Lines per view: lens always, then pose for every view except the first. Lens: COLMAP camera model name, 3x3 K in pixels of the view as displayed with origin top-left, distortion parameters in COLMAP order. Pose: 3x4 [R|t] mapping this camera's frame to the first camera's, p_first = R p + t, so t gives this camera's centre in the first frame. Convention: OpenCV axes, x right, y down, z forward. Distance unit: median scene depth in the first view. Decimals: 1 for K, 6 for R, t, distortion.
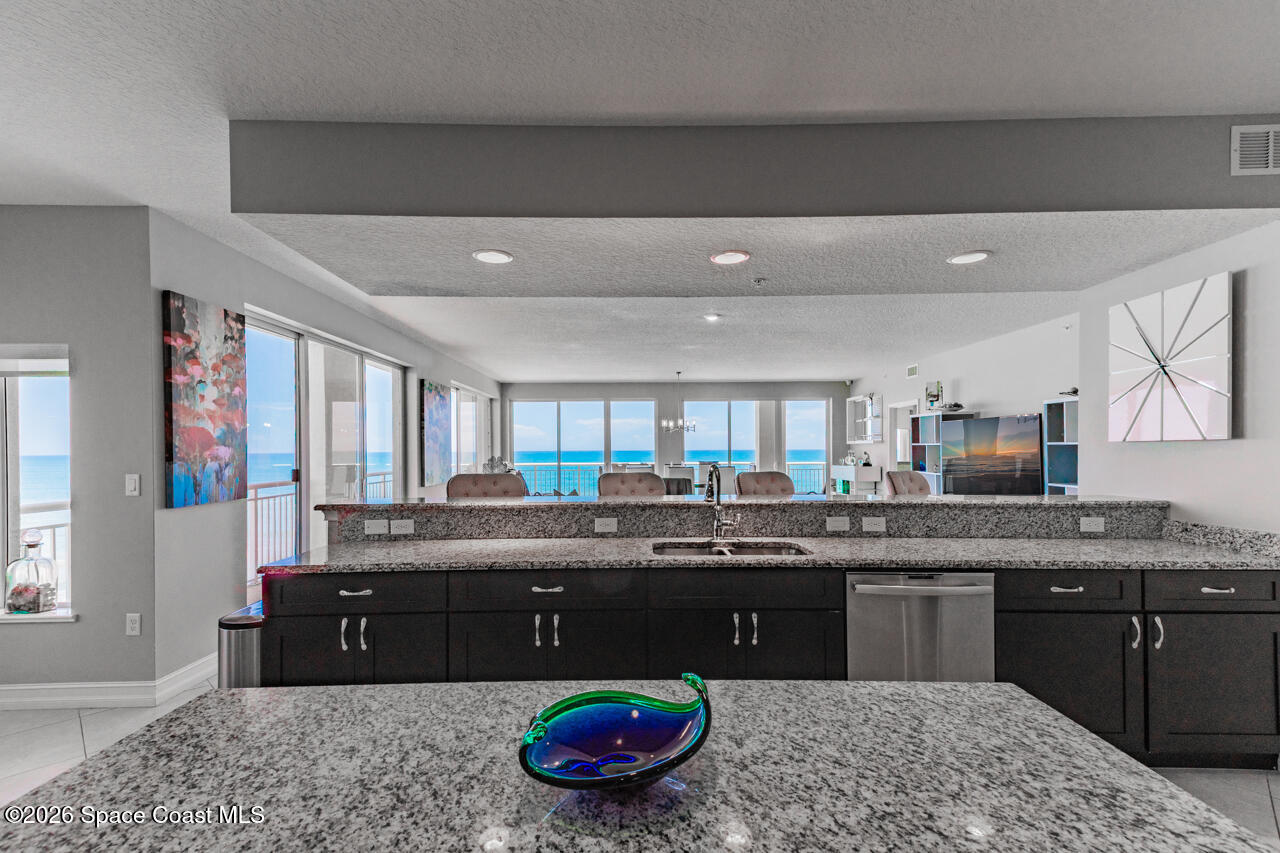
lens RADIAL K [[565.8, 0, 641.9], [0, 565.8, 443.7], [0, 0, 1]] dist [0.077276, -0.033017]
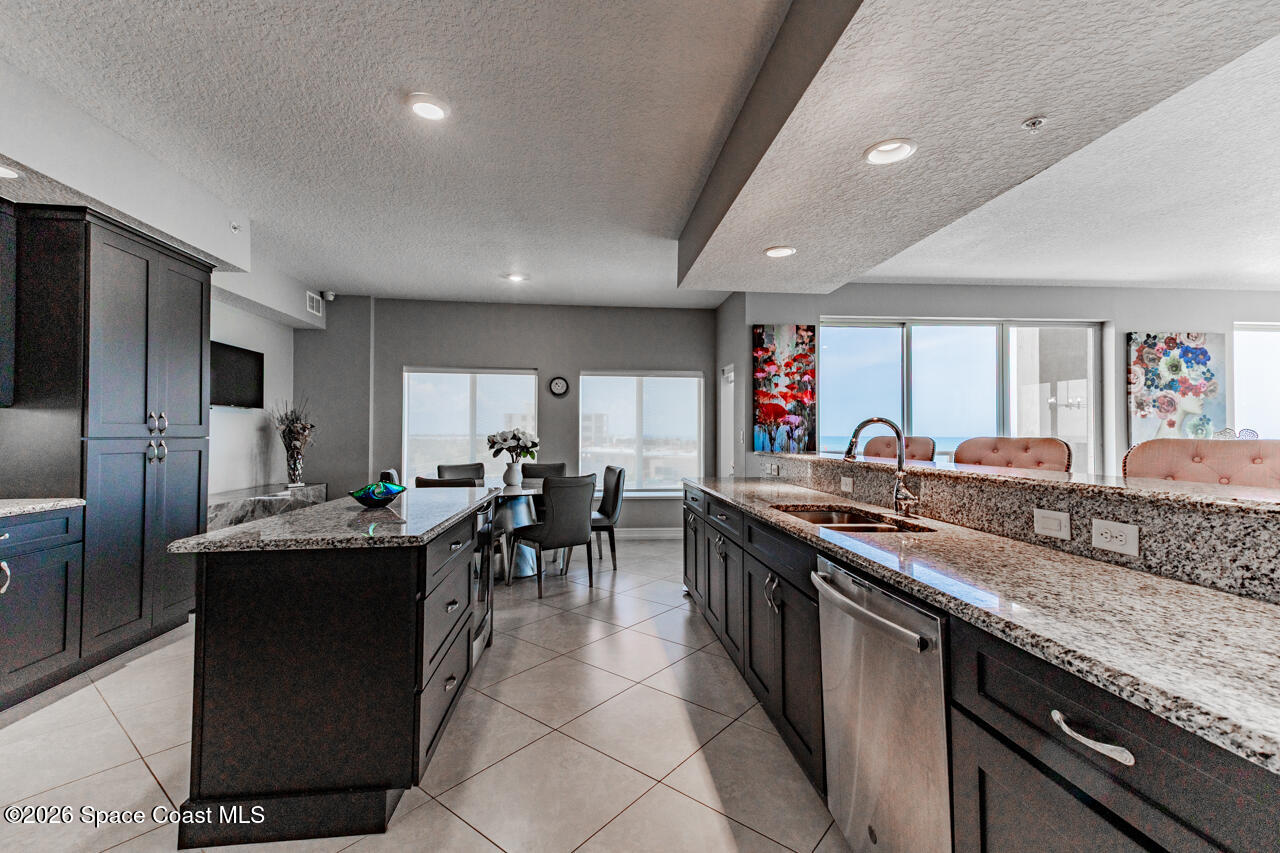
lens RADIAL K [[554.4, 0, 607.0], [0, 554.4, 424.6], [0, 0, 1]] dist [-0.001067, -0.000788]
pose [[0.031741, -0.010913, -0.999437, 0.771760], [0.003735, 0.999935, -0.010800, 0.045567], [0.999489, -0.003390, 0.031779, 0.507467]]
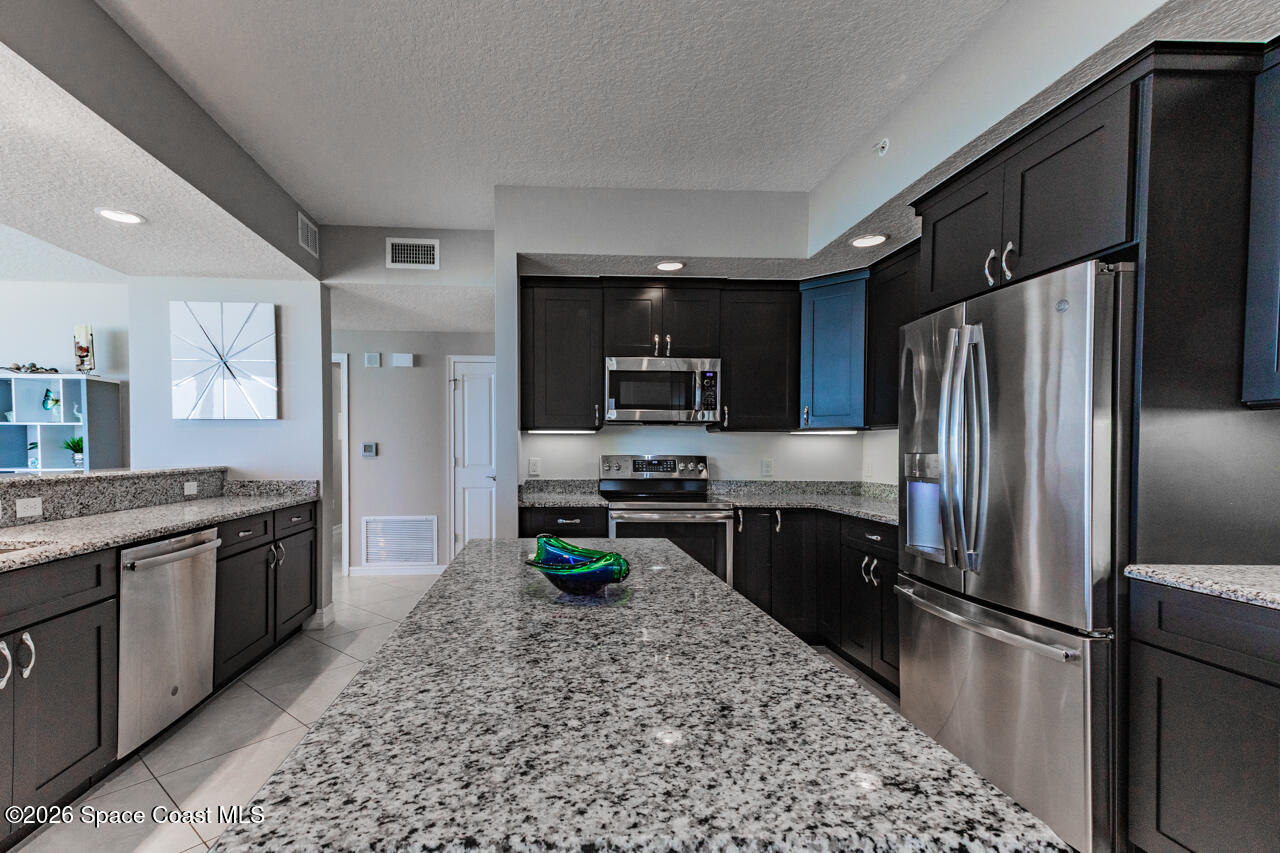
lens RADIAL K [[589.1, 0, 563.8], [0, 589.1, 463.7], [0, 0, 1]] dist [0.031064, -0.000519]
pose [[-0.032386, -0.021380, 0.999247, -0.397577], [-0.012808, 0.999698, 0.020974, 0.049329], [-0.999393, -0.012119, -0.032650, 0.269263]]
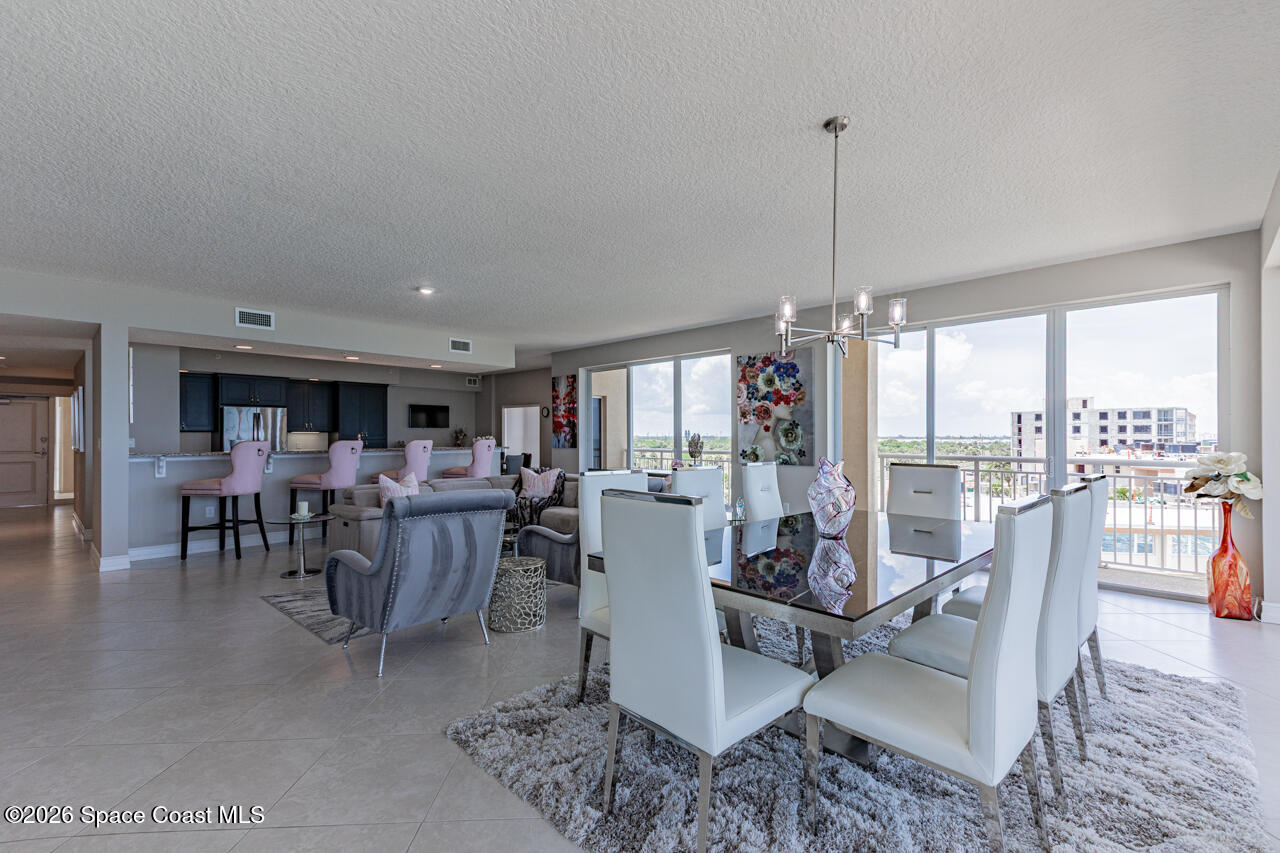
lens RADIAL K [[565.8, 0, 641.9], [0, 565.8, 443.7], [0, 0, 1]] dist [0.077276, -0.033017]
pose [[-0.708567, 0.007609, -0.705602, 0.935922], [0.005306, 0.999971, 0.005456, 0.072007], [0.705623, 0.000122, -0.708587, 3.339813]]
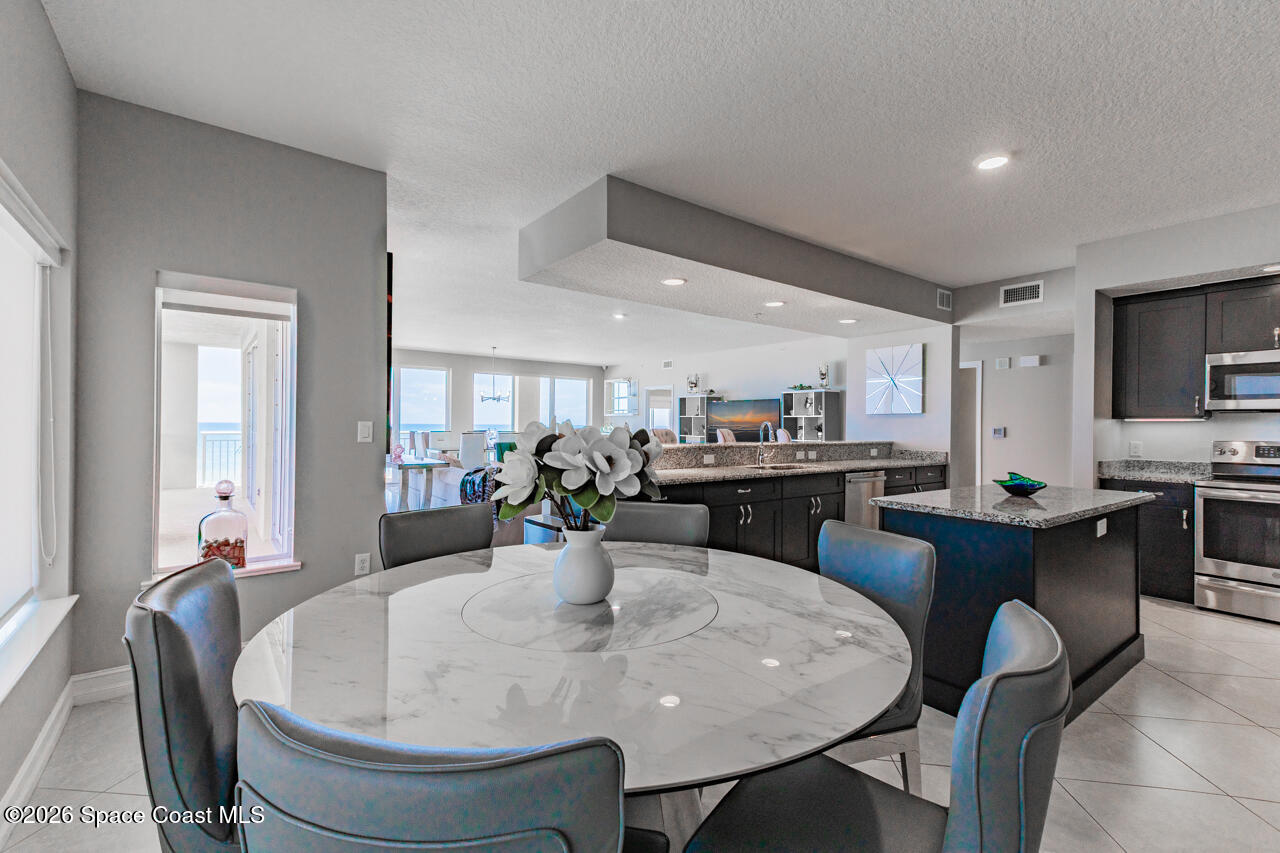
lens RADIAL K [[550.6, 0, 641.6], [0, 550.6, 424.0], [0, 0, 1]] dist [0.000142, 0.000003]
pose [[0.803359, 0.014016, 0.595330, -1.004652], [-0.020281, 0.999787, 0.003829, 0.039889], [-0.595149, -0.015150, 0.803472, -0.098743]]
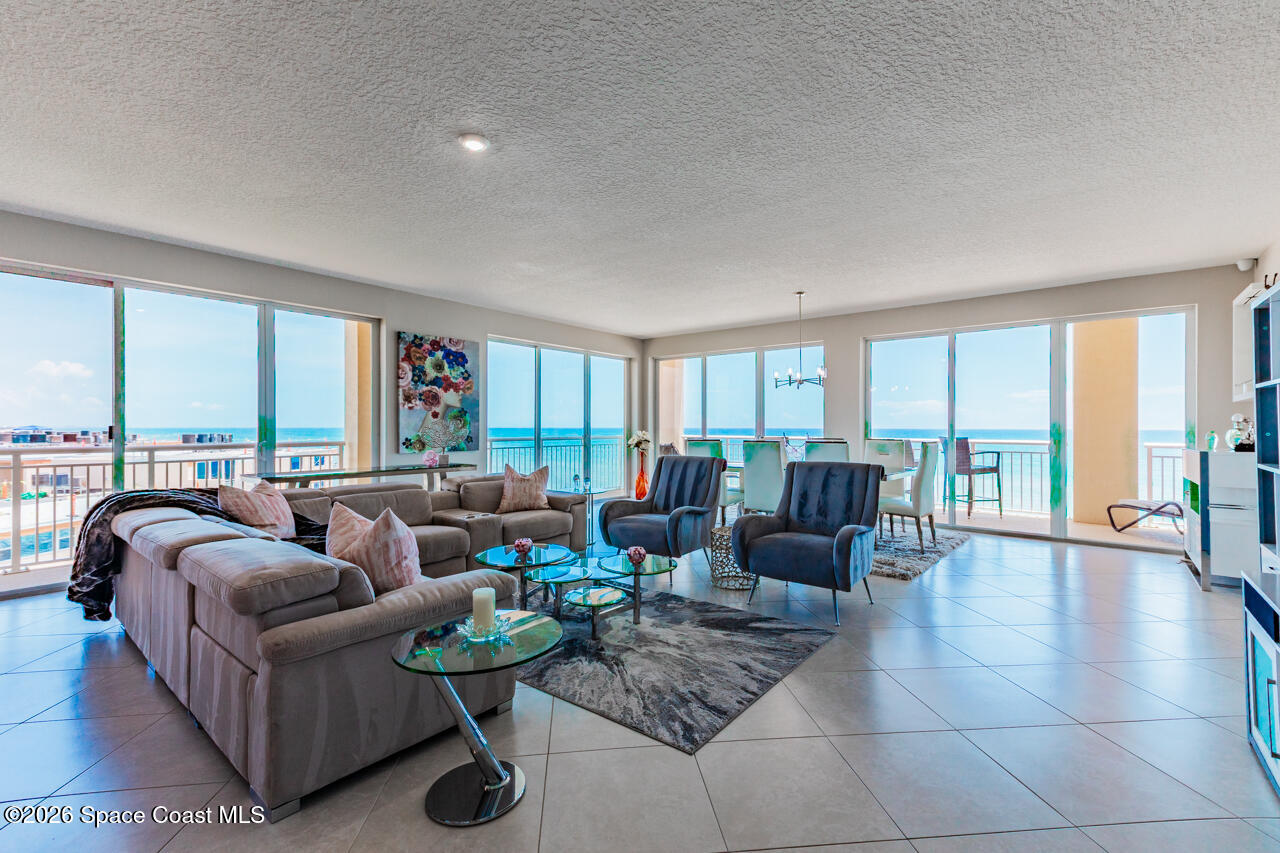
lens RADIAL K [[560.0, 0, 653.0], [0, 560.0, 424.1], [0, 0, 1]] dist [0.037451, -0.000008]
pose [[0.775620, 0.003452, -0.631191, 0.986041], [-0.000143, 0.999986, 0.005294, 0.052369], [0.631200, -0.004016, 0.775610, 1.198970]]
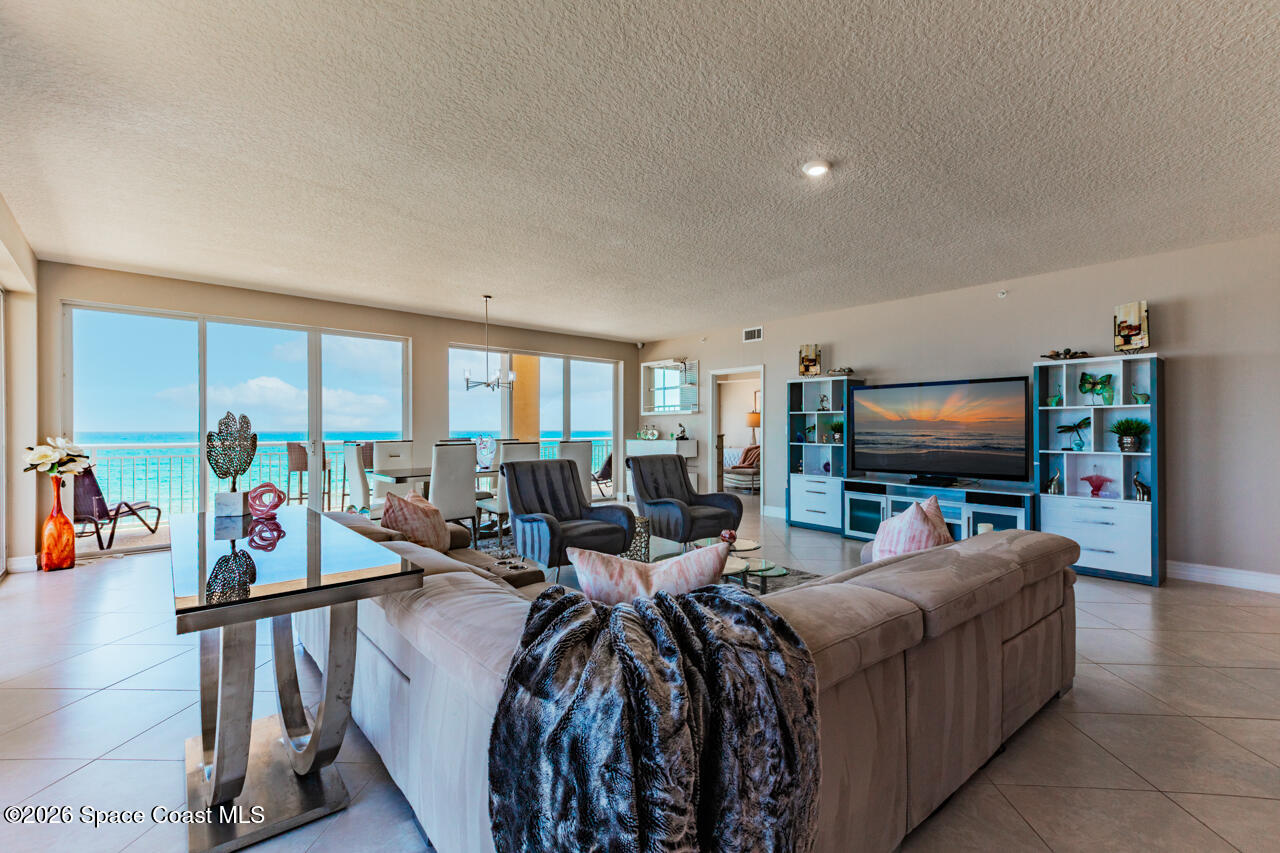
lens RADIAL K [[560.0, 0, 653.0], [0, 560.0, 424.1], [0, 0, 1]] dist [0.037451, -0.000008]
pose [[0.752149, 0.009540, 0.658924, -0.623576], [-0.008876, 0.999951, -0.004345, 0.057295], [-0.658933, -0.002581, 0.752197, 1.172607]]
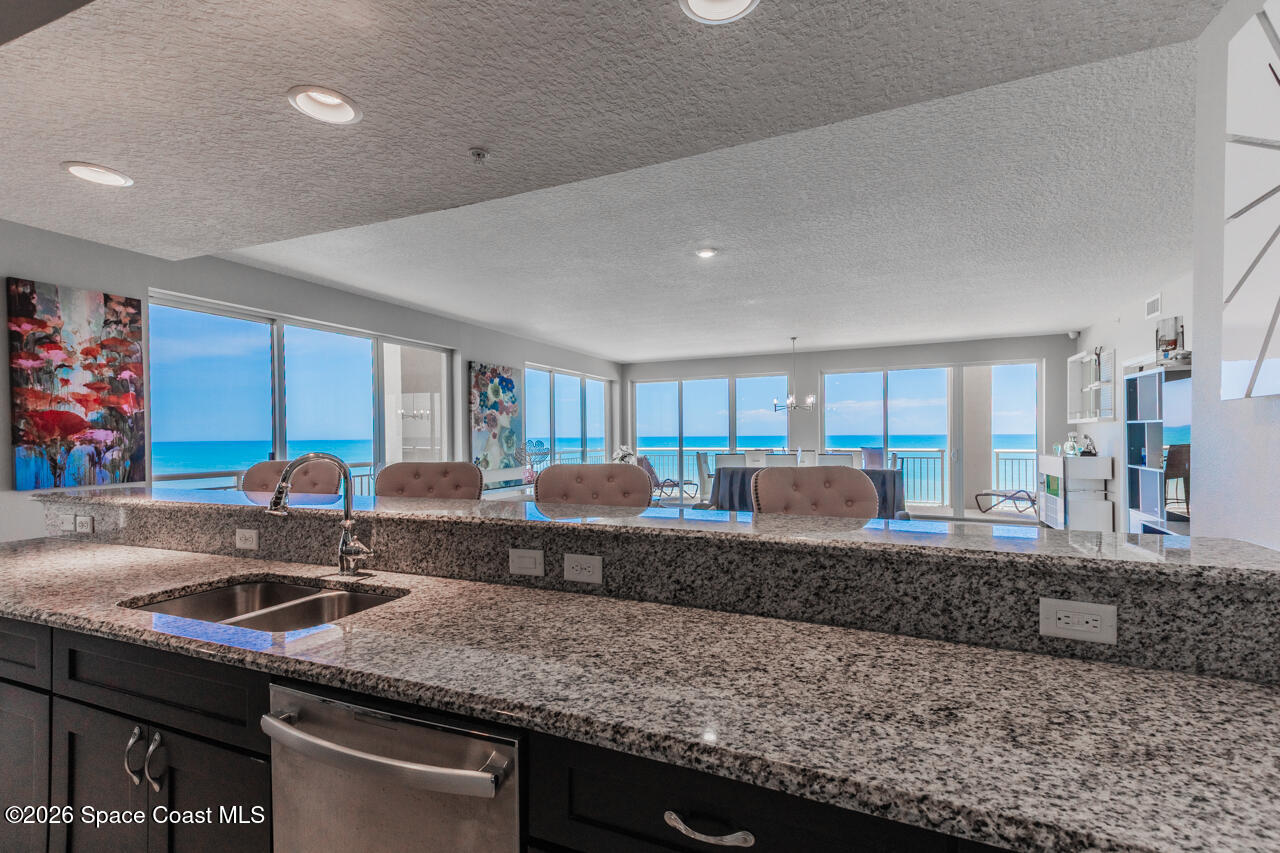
lens RADIAL K [[562.9, 0, 649.3], [0, 562.9, 436.4], [0, 0, 1]] dist [0.070685, -0.022955]
pose [[0.913345, -0.002103, -0.407180, 0.608827], [0.007995, 0.999886, 0.012770, 0.011291], [0.407107, -0.014919, 0.913258, 0.495845]]
